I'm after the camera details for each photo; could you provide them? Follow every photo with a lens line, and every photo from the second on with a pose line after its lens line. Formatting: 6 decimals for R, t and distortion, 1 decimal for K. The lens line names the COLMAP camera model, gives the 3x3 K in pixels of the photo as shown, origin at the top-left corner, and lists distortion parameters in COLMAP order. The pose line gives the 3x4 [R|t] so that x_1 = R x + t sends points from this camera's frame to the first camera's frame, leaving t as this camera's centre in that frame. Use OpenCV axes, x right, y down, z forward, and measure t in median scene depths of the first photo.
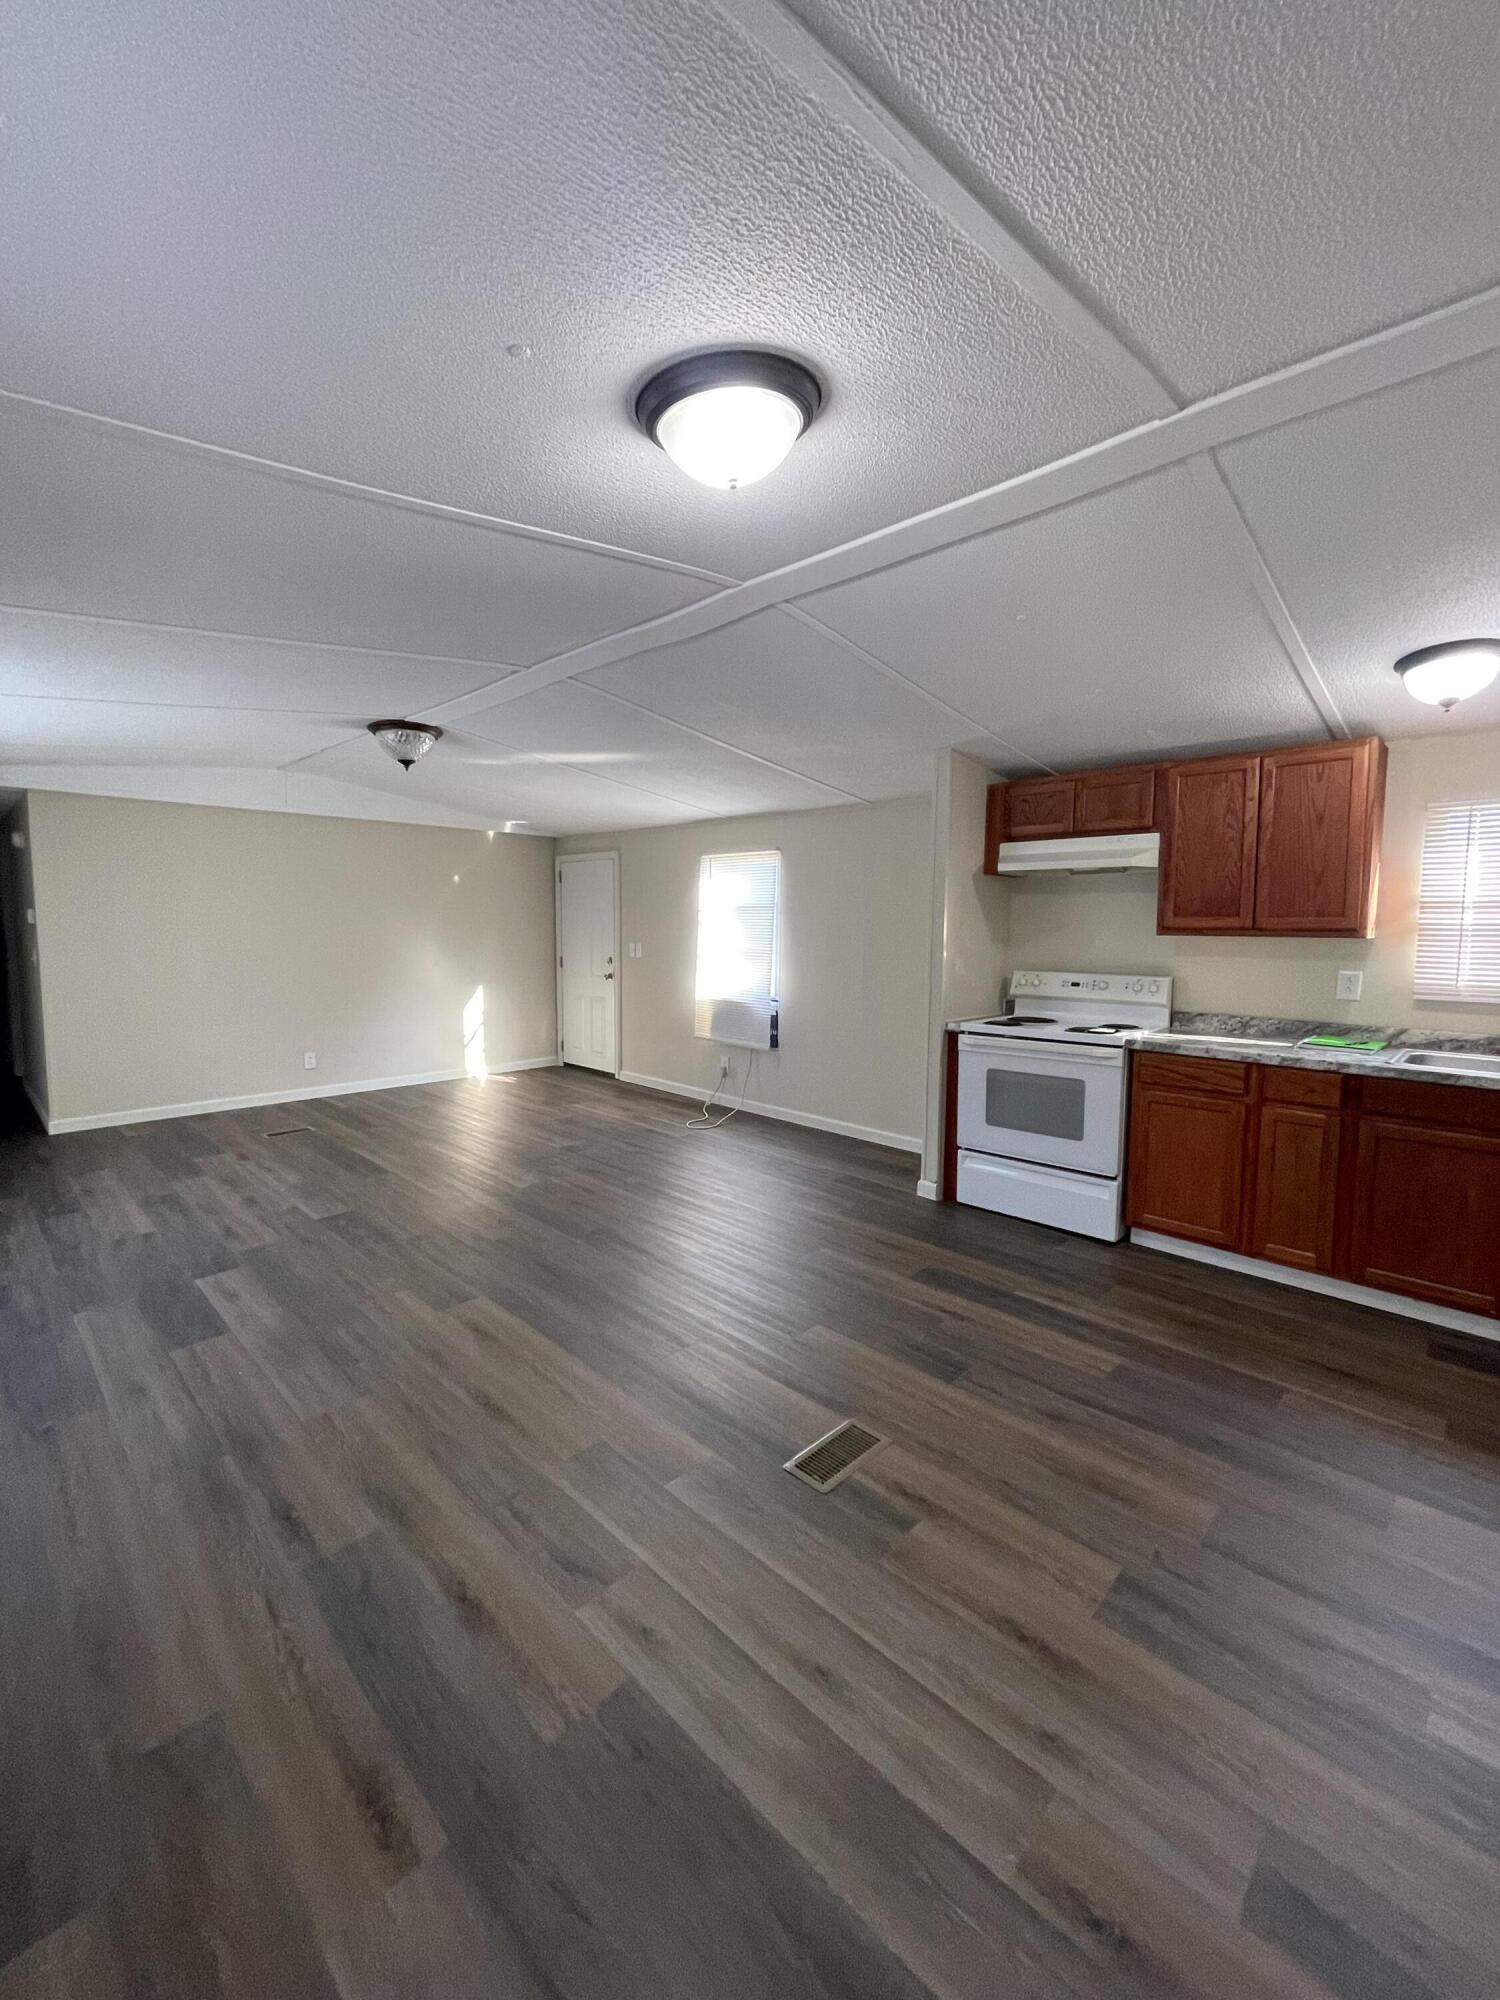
lens RADIAL K [[803.3, 0, 743.6], [0, 803.3, 990.0], [0, 0, 1]] dist [-0.002909, 0.000279]
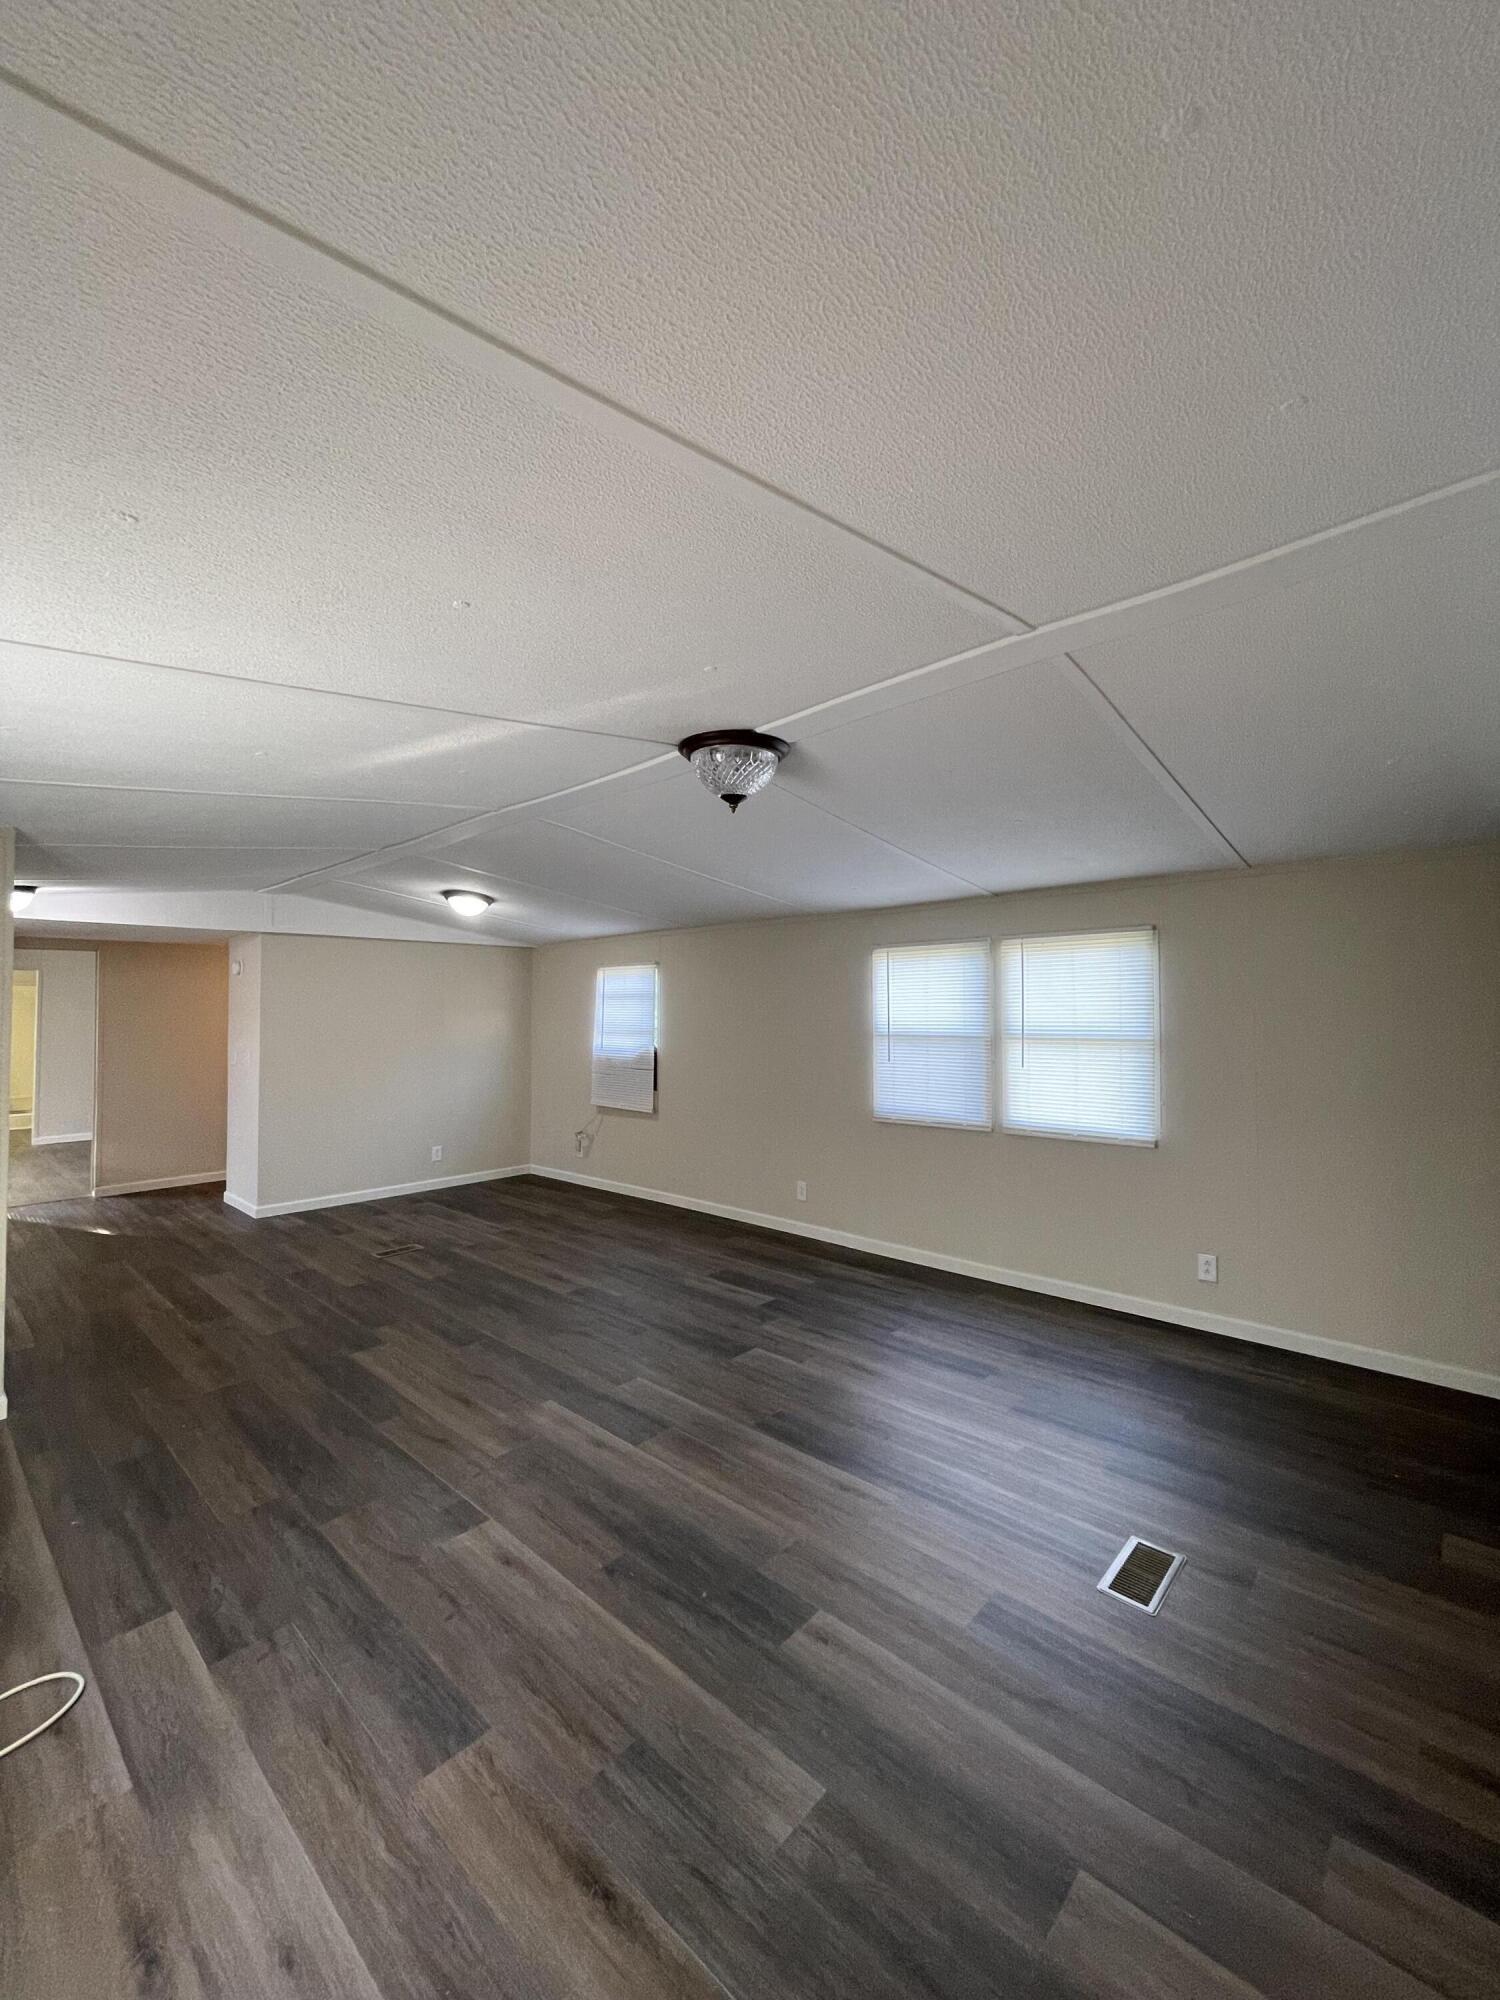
lens RADIAL K [[811.4, 0, 743.5], [0, 811.4, 988.7], [0, 0, 1]] dist [0.002126, 0.000637]
pose [[-0.999589, -0.005416, -0.028151, -0.506677], [-0.006918, 0.998542, 0.053537, -0.212334], [0.027820, 0.053710, -0.998169, 2.039411]]
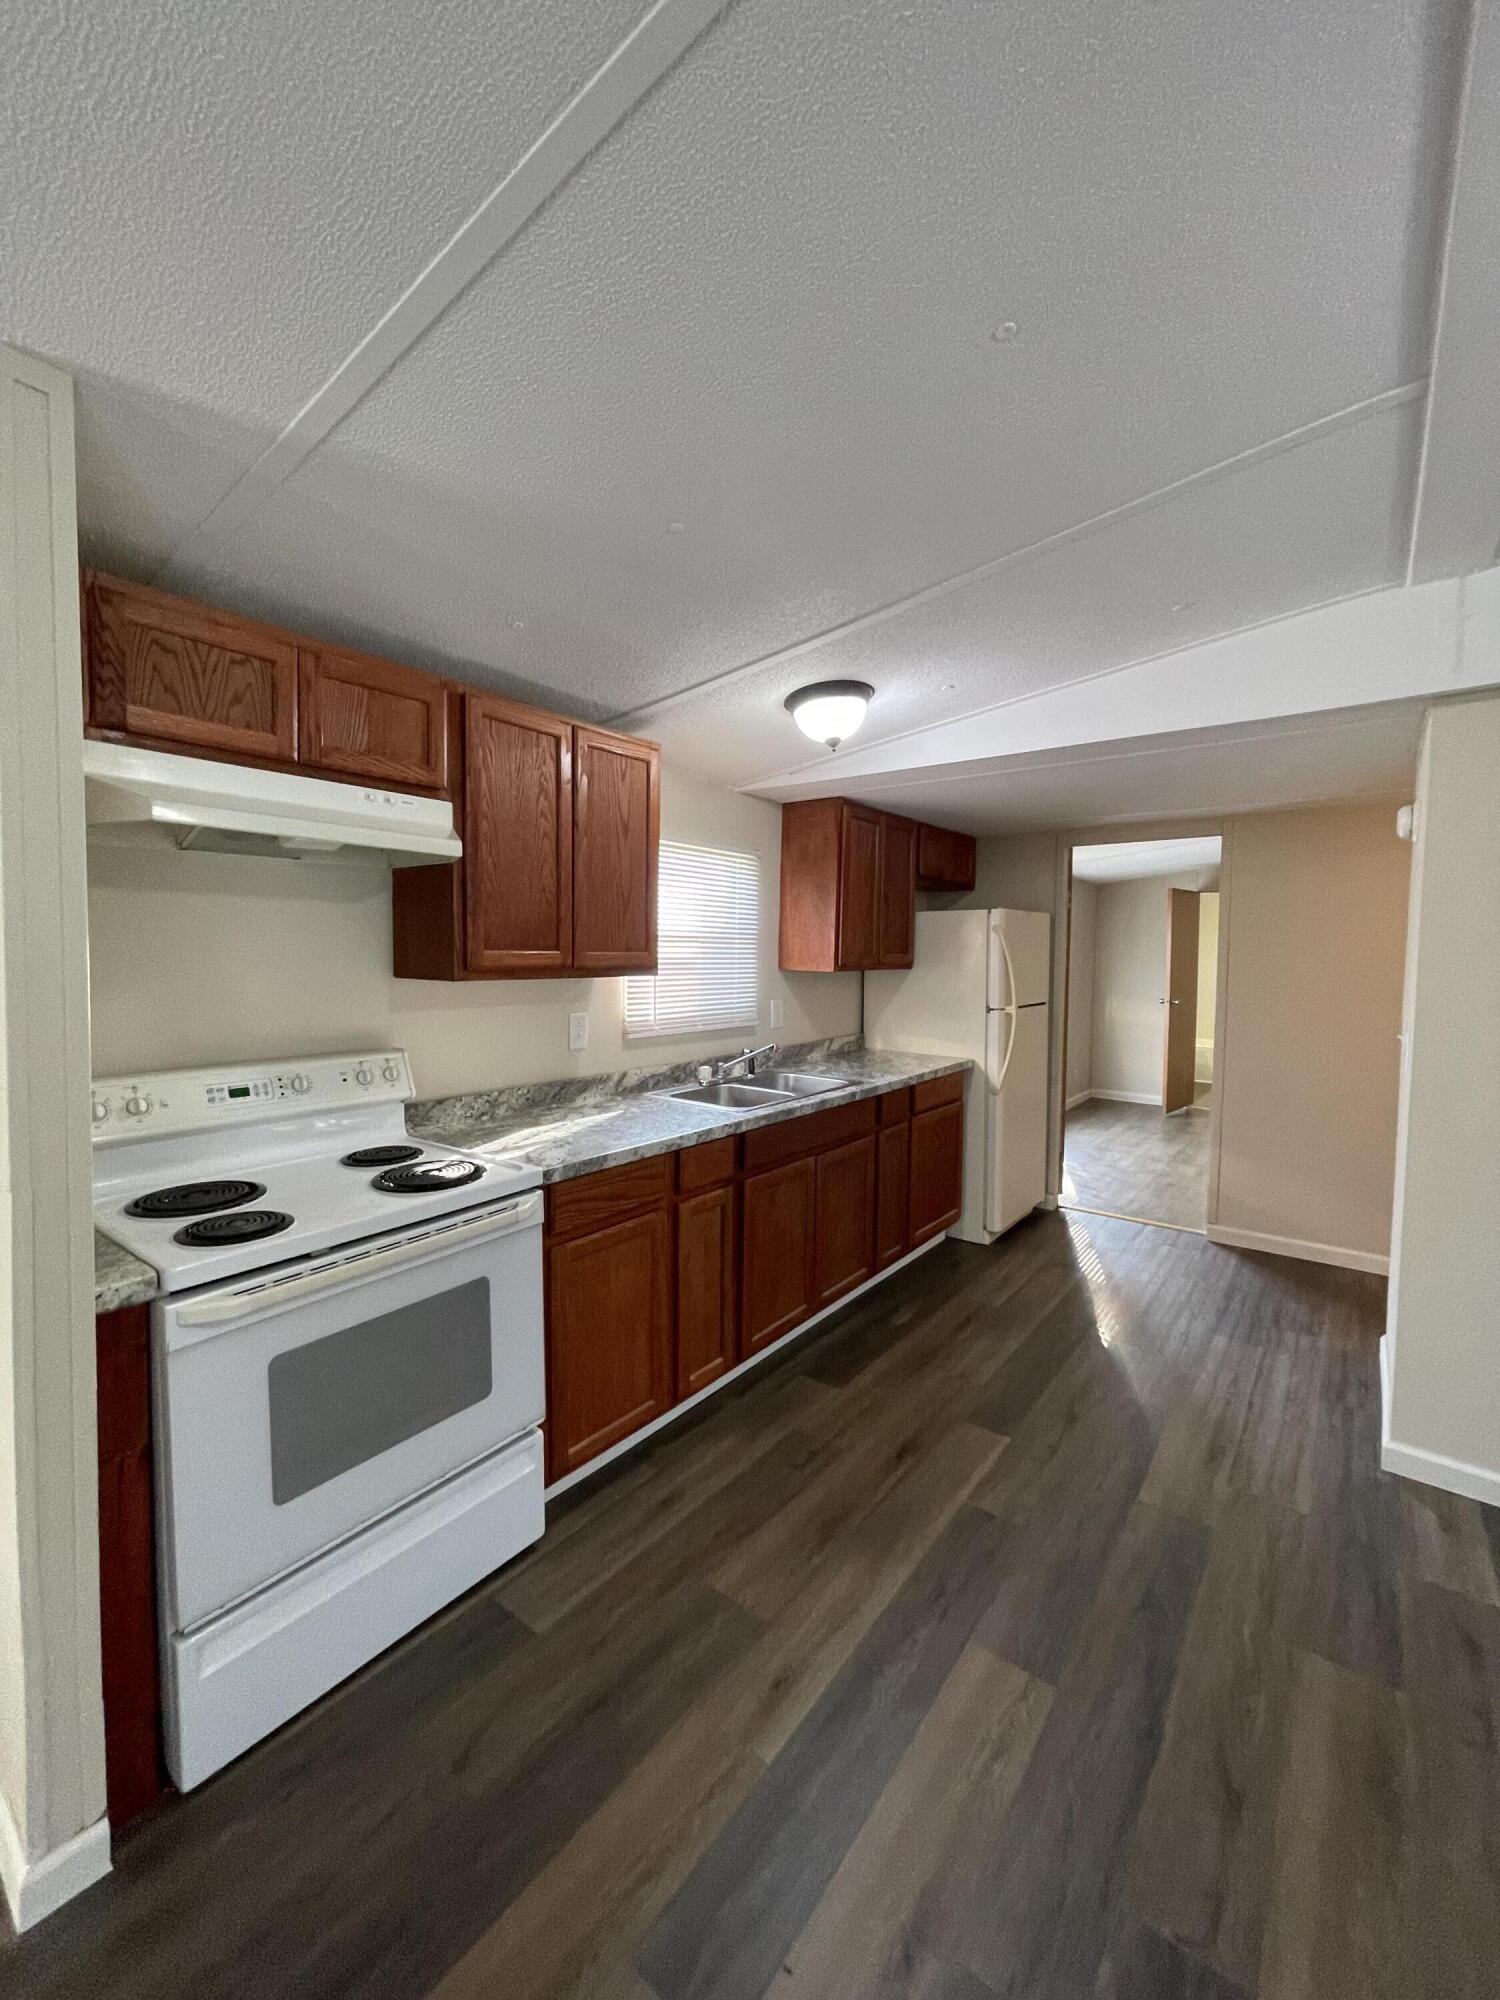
lens RADIAL K [[803.3, 0, 743.6], [0, 803.3, 990.0], [0, 0, 1]] dist [-0.002909, 0.000279]
pose [[-0.119171, -0.056730, 0.991252, -0.083239], [0.068455, 0.995521, 0.065204, -0.087619], [-0.990511, 0.075626, -0.114754, 0.885367]]
